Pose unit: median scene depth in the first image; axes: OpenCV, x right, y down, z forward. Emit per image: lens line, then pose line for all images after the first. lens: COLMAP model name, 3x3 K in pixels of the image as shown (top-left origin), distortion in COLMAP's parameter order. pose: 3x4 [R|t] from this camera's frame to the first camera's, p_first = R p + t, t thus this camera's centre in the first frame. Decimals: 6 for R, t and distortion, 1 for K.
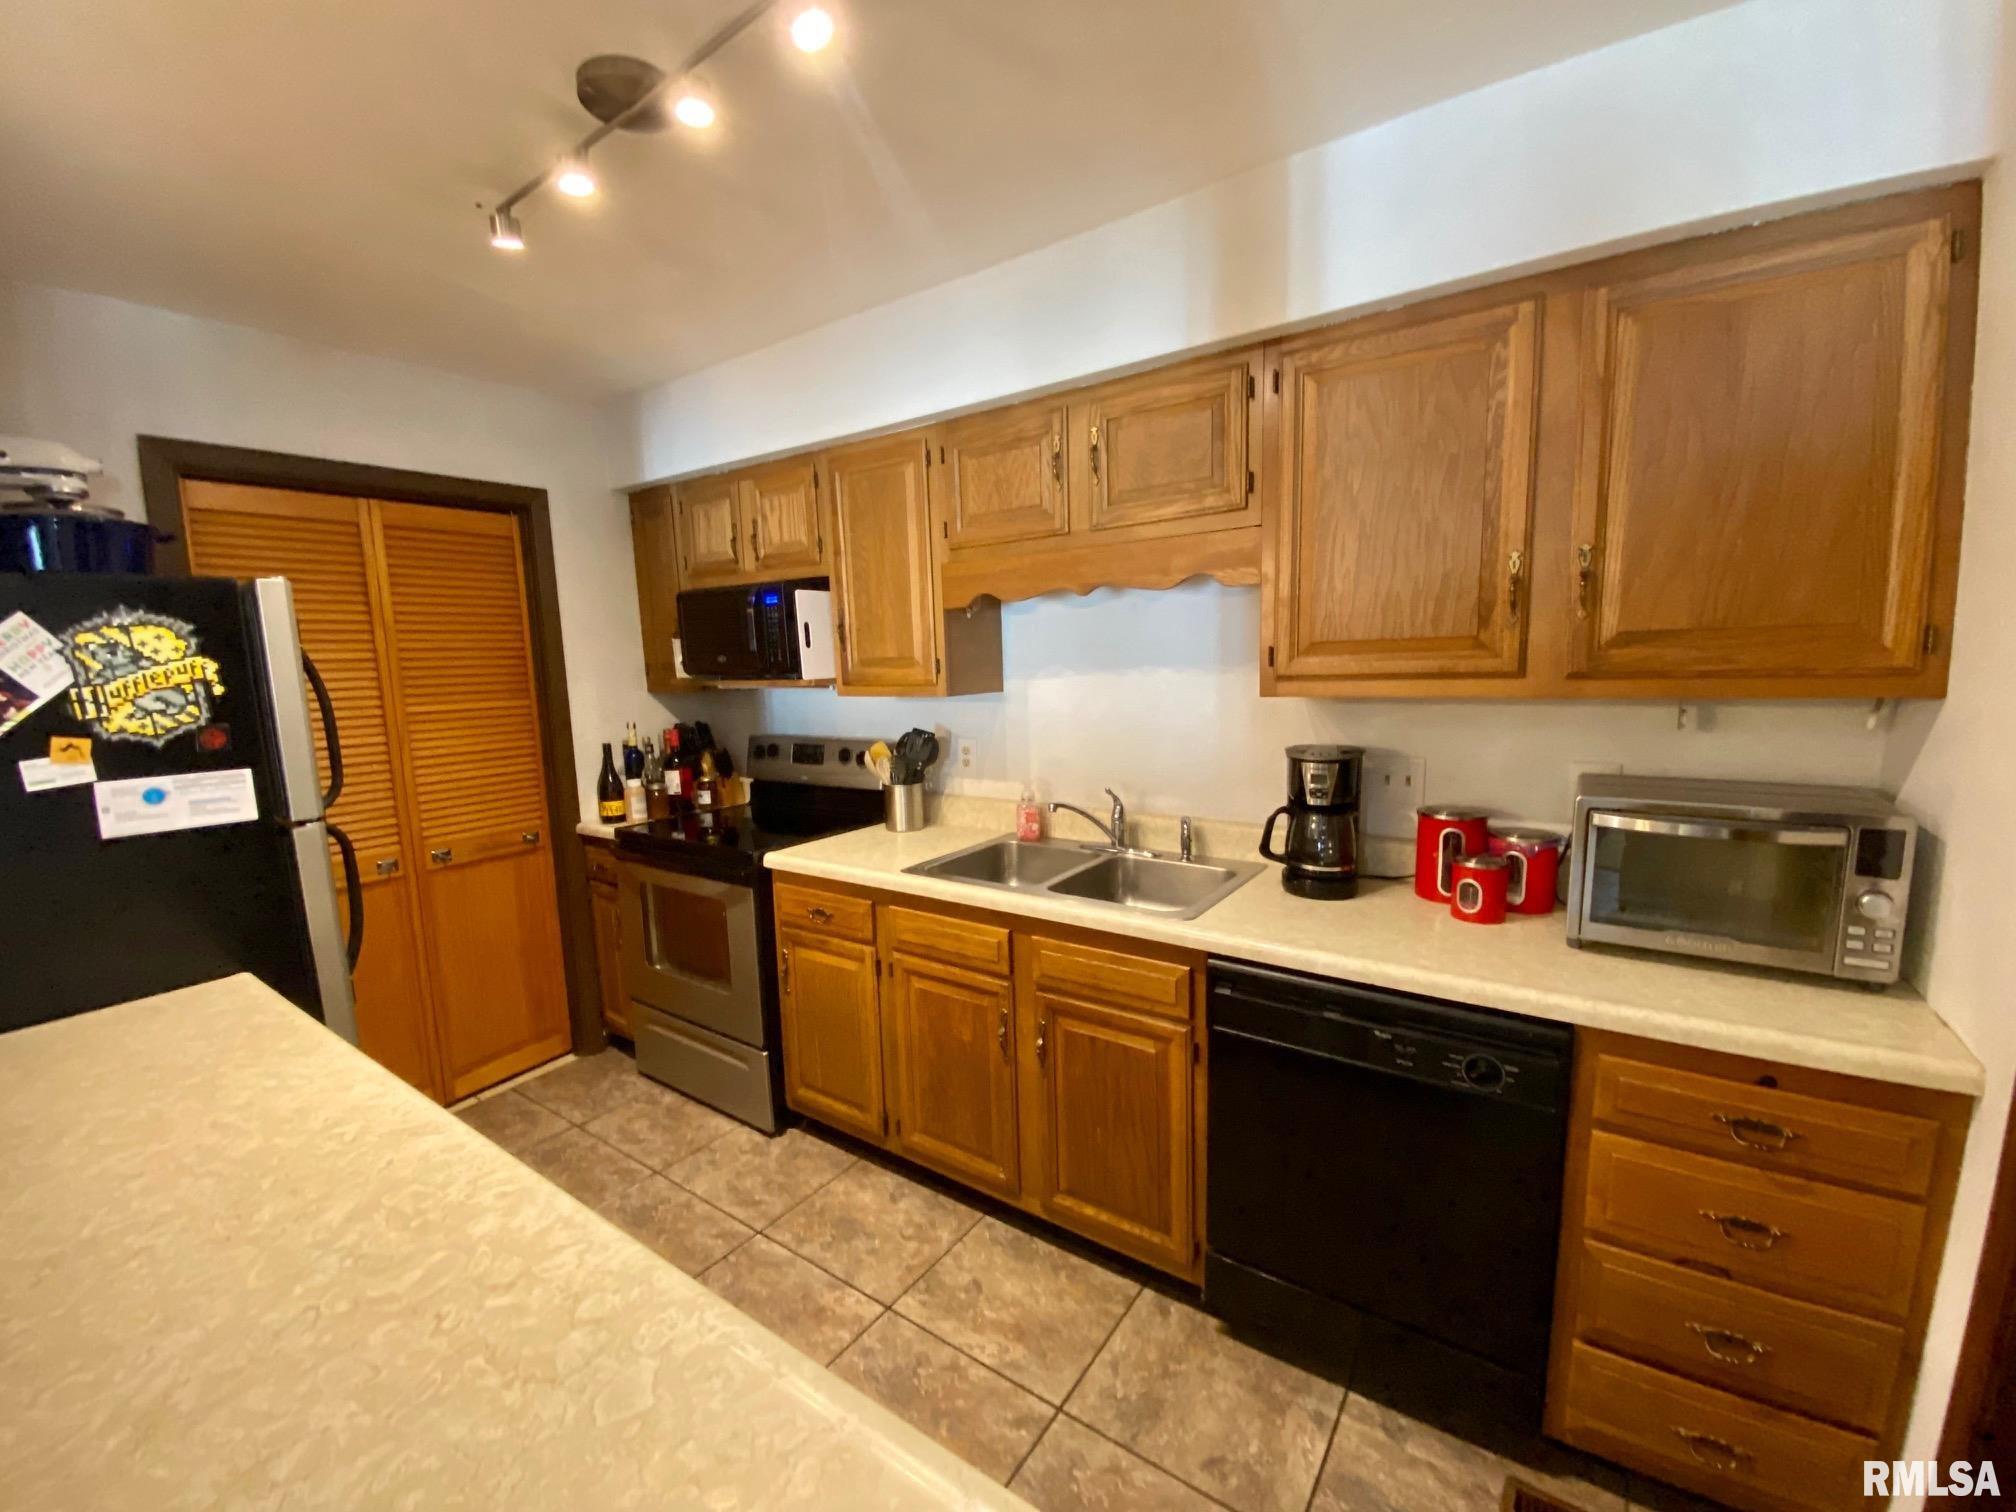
lens RADIAL K [[821.0, 0, 1015.1], [0, 821.0, 763.9], [0, 0, 1]] dist [-0.008849, -0.008035]
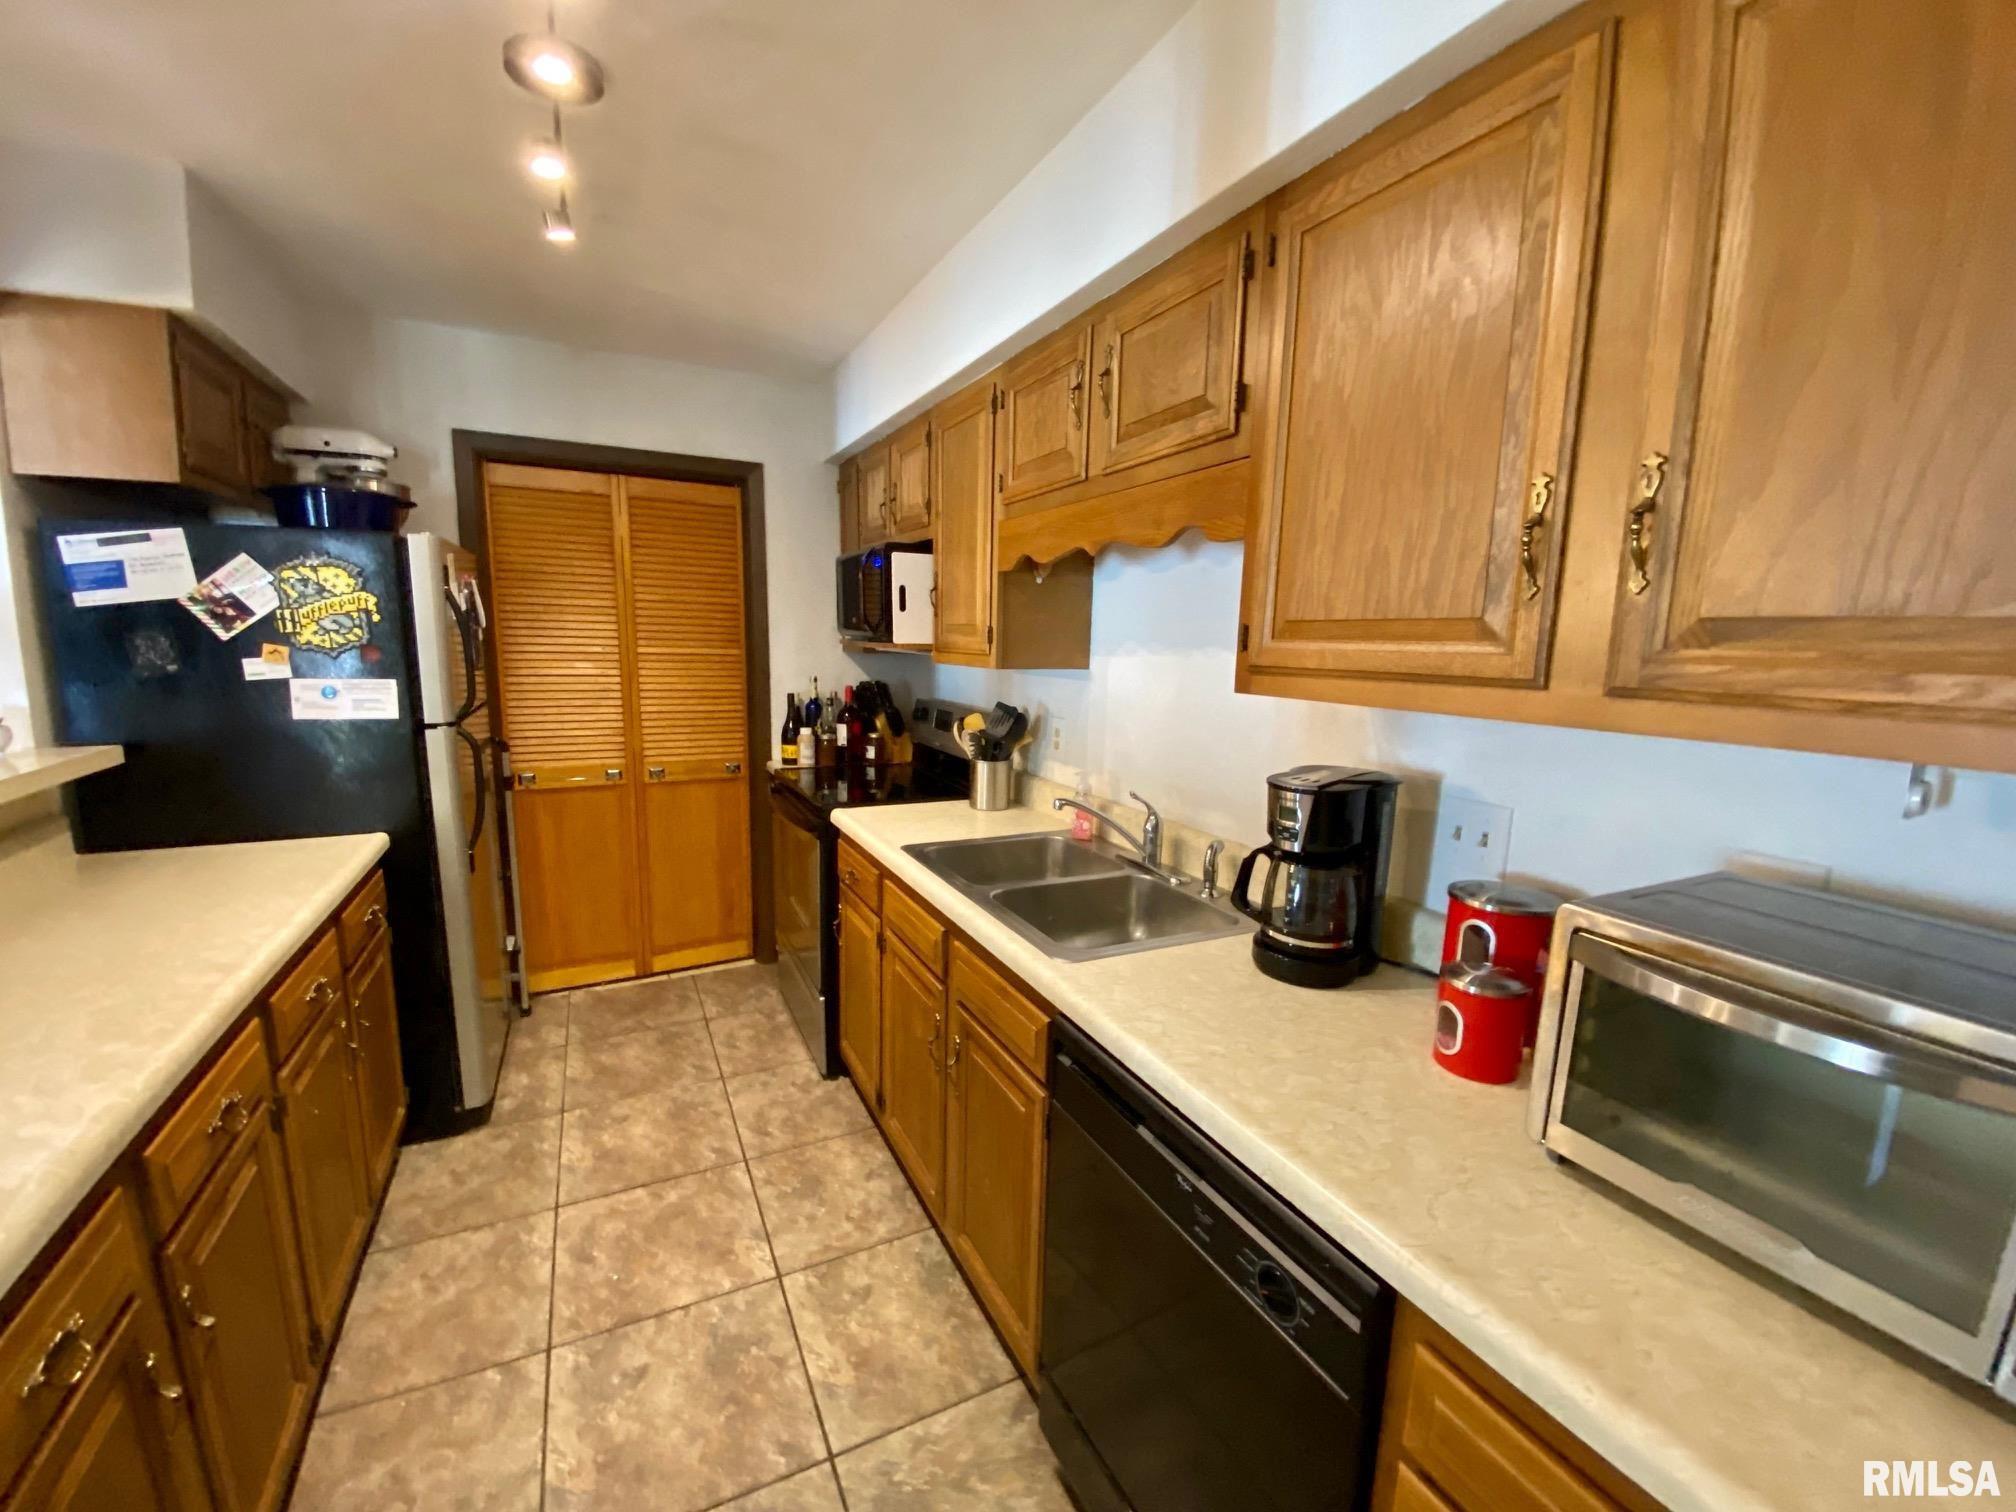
lens RADIAL K [[821.0, 0, 1017.0], [0, 821.0, 764.6], [0, 0, 1]] dist [-0.008849, -0.008035]
pose [[0.878886, 0.124394, -0.460528, 0.491938], [-0.112847, 0.992217, 0.052650, -0.035179], [0.463493, 0.005696, 0.886082, 0.261002]]
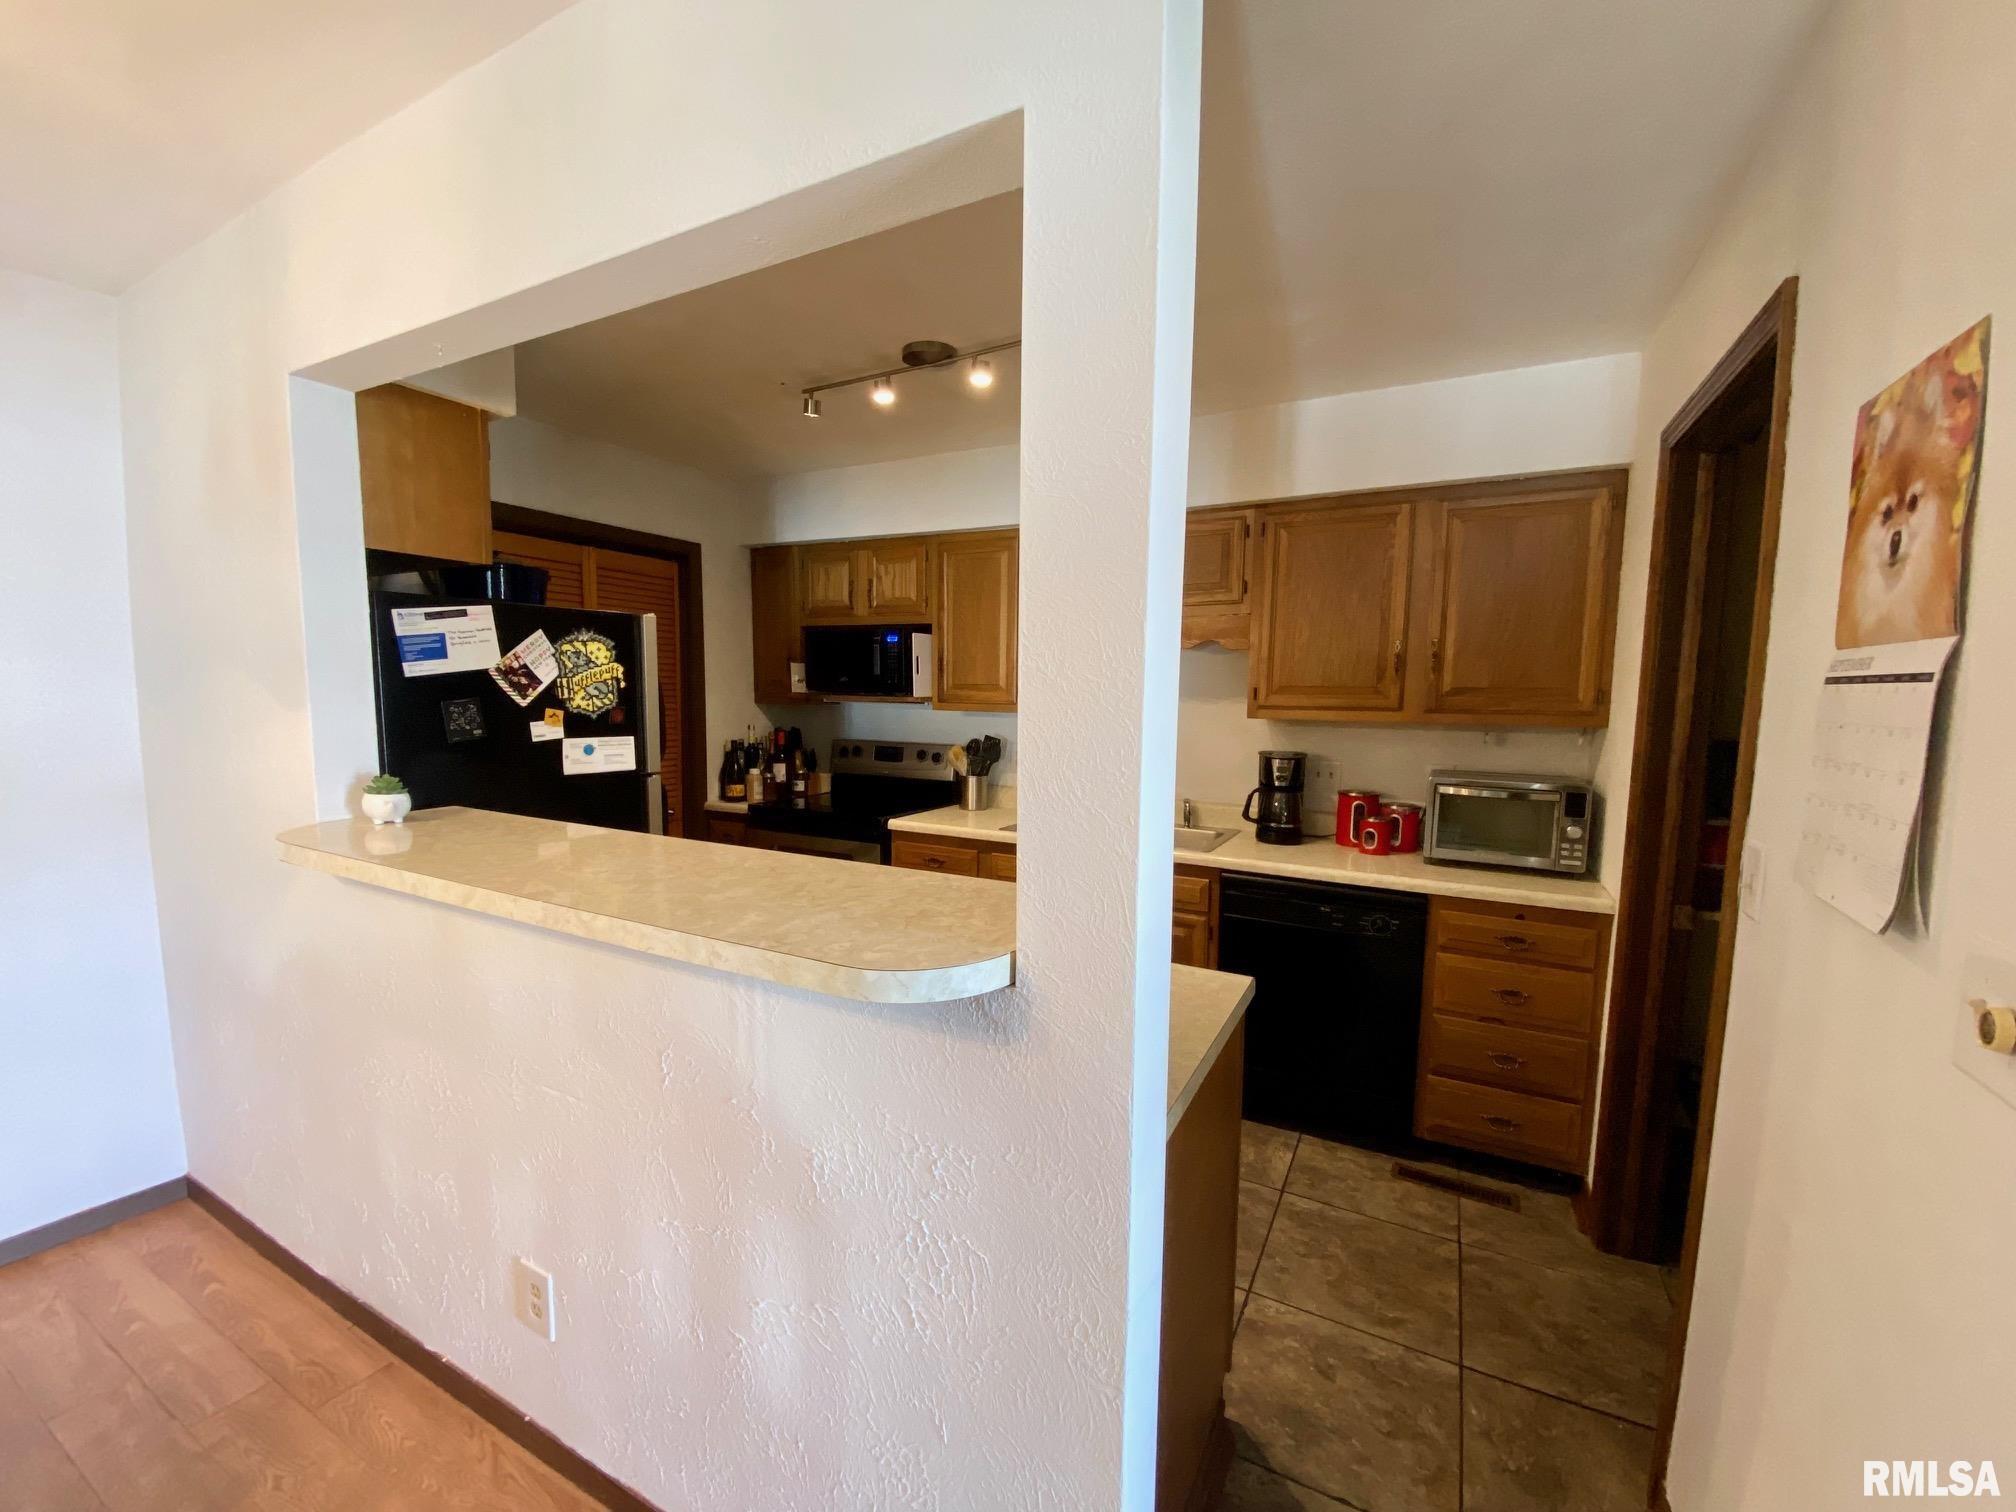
lens RADIAL K [[821.0, 0, 1009.0], [0, 821.0, 764.3], [0, 0, 1]] dist [-0.008849, -0.008035]
pose [[0.991809, 0.032340, 0.123567, -0.372320], [-0.027320, 0.998740, -0.042107, 0.091865], [-0.124773, 0.038386, 0.991442, -0.551947]]
